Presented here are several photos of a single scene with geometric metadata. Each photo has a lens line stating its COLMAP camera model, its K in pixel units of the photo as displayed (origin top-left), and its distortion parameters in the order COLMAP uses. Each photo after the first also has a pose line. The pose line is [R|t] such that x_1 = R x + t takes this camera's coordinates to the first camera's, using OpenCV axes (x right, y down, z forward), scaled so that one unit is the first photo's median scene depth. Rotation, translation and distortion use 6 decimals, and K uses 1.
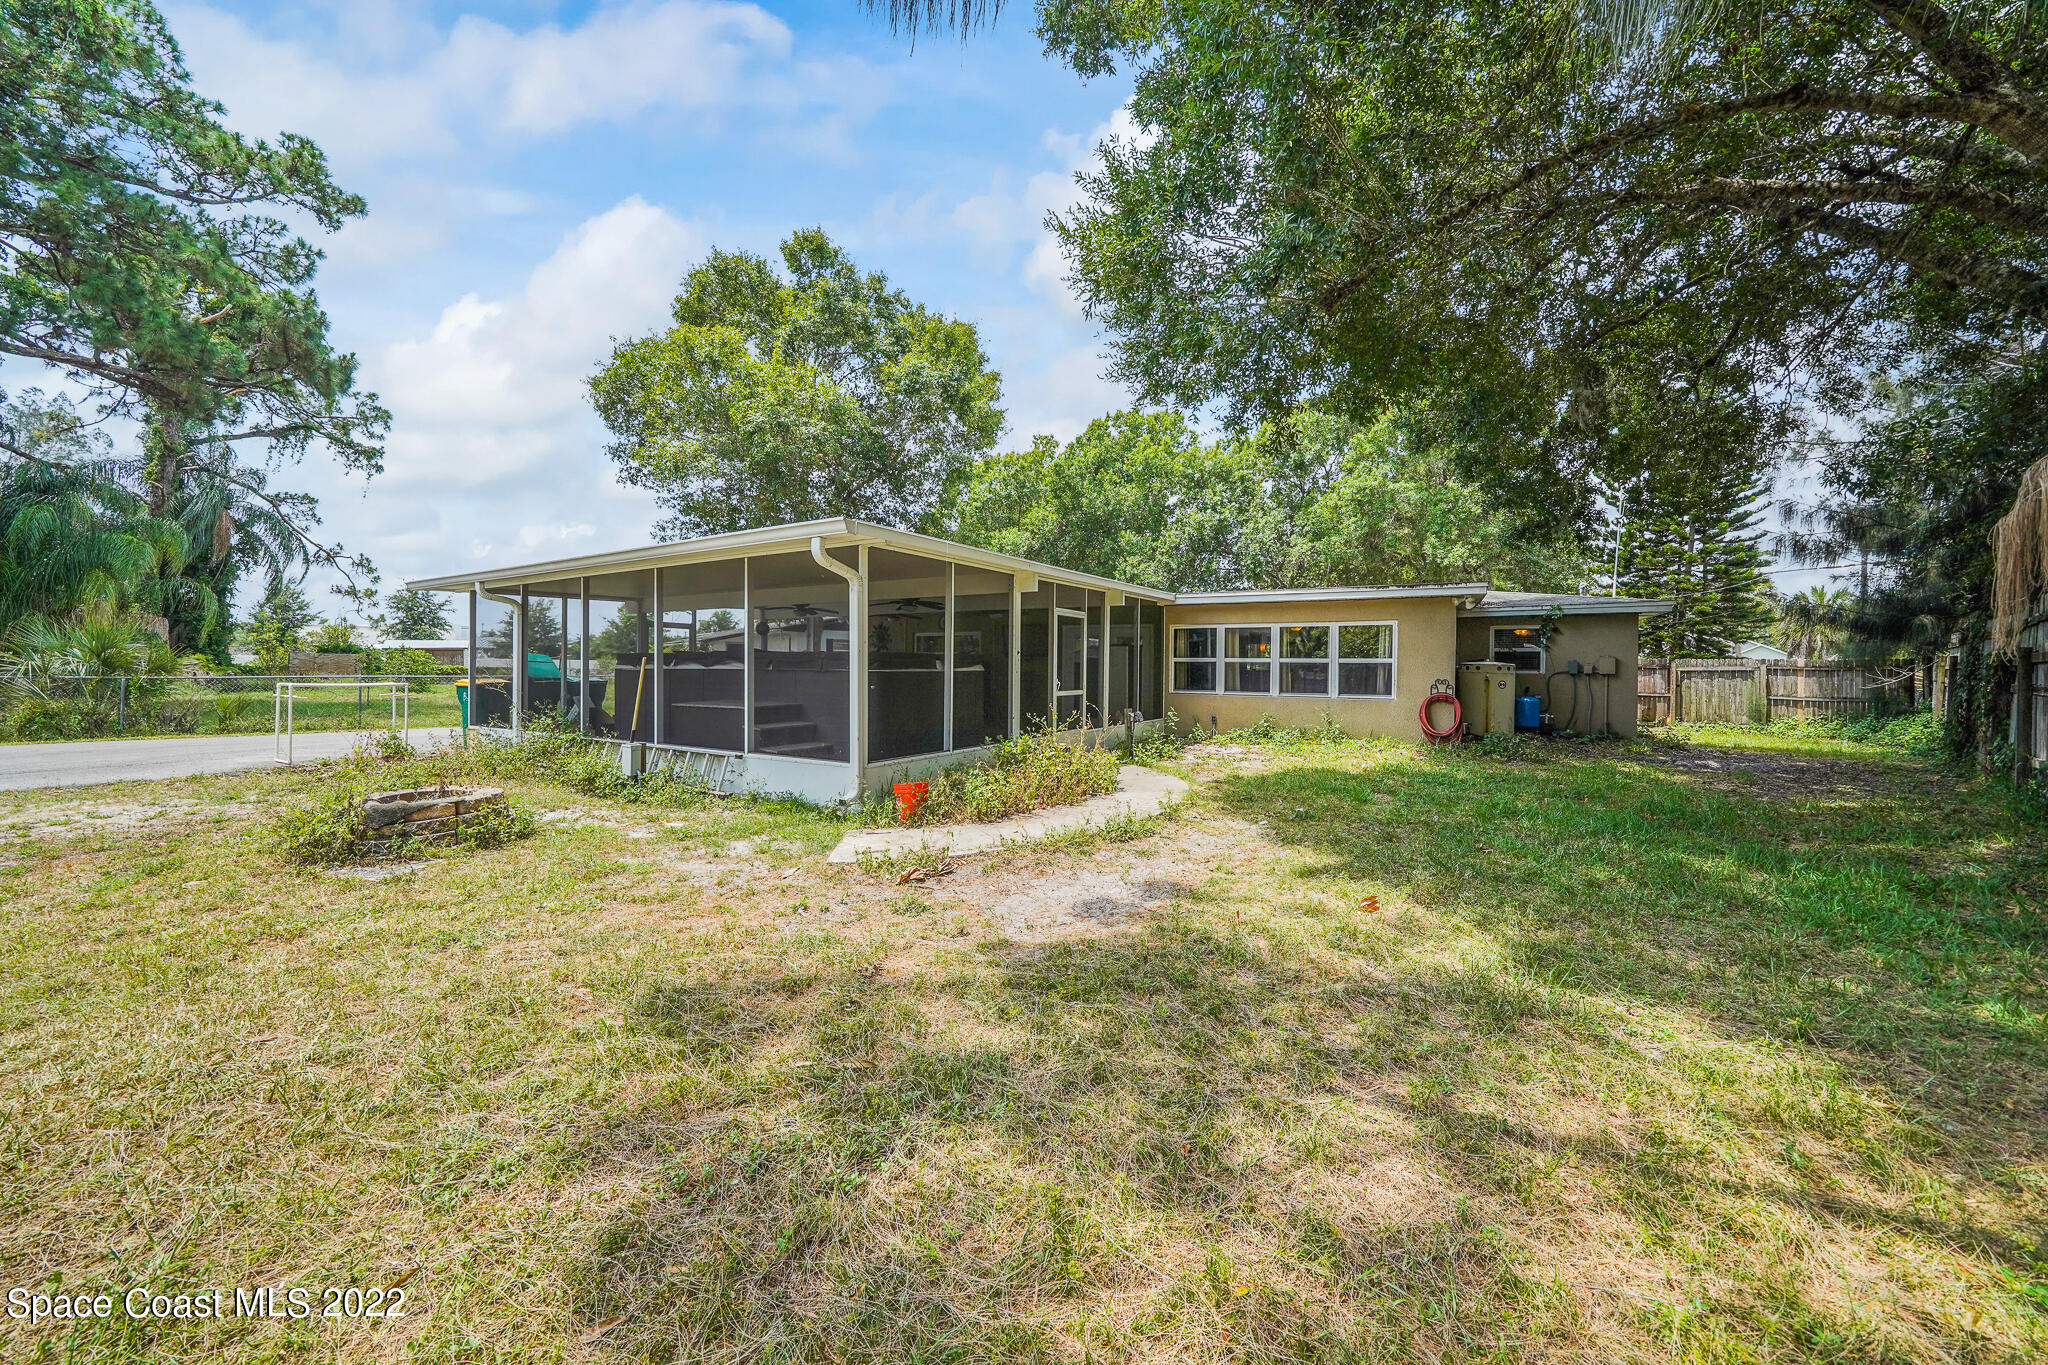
lens RADIAL K [[712.8, 0, 1024.9], [0, 712.8, 676.8], [0, 0, 1]] dist [-0.002047, -0.000159]
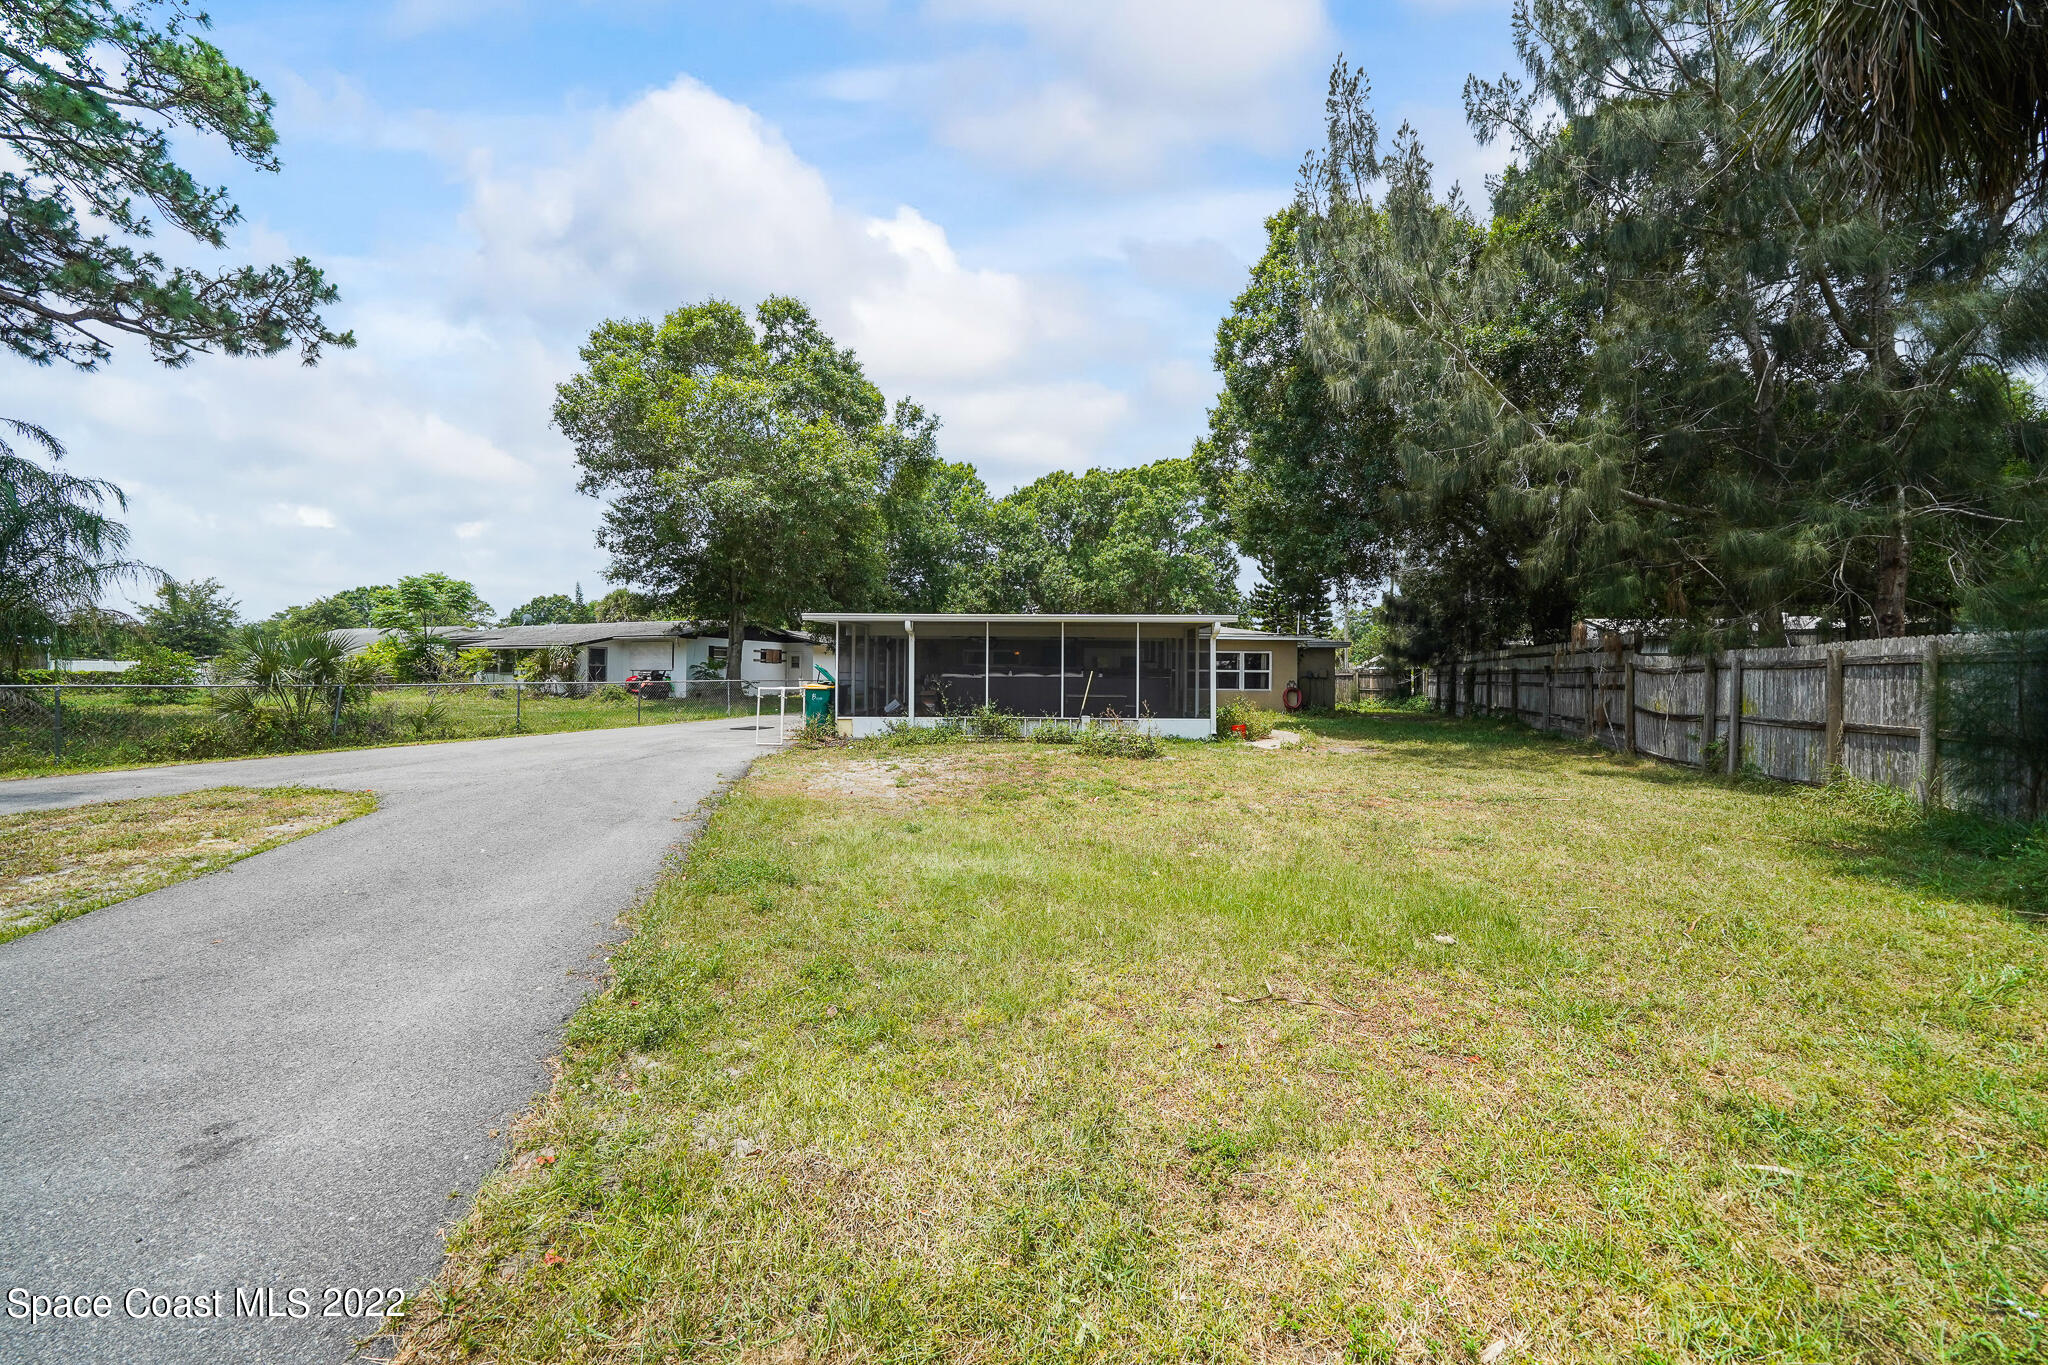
lens RADIAL K [[712.8, 0, 1024.2], [0, 712.8, 680.2], [0, 0, 1]] dist [-0.002047, -0.000159]
pose [[0.872699, -0.004001, 0.488241, -0.716291], [0.003686, 0.999992, 0.001605, -0.002250], [-0.488244, 0.000399, 0.872707, -0.266866]]
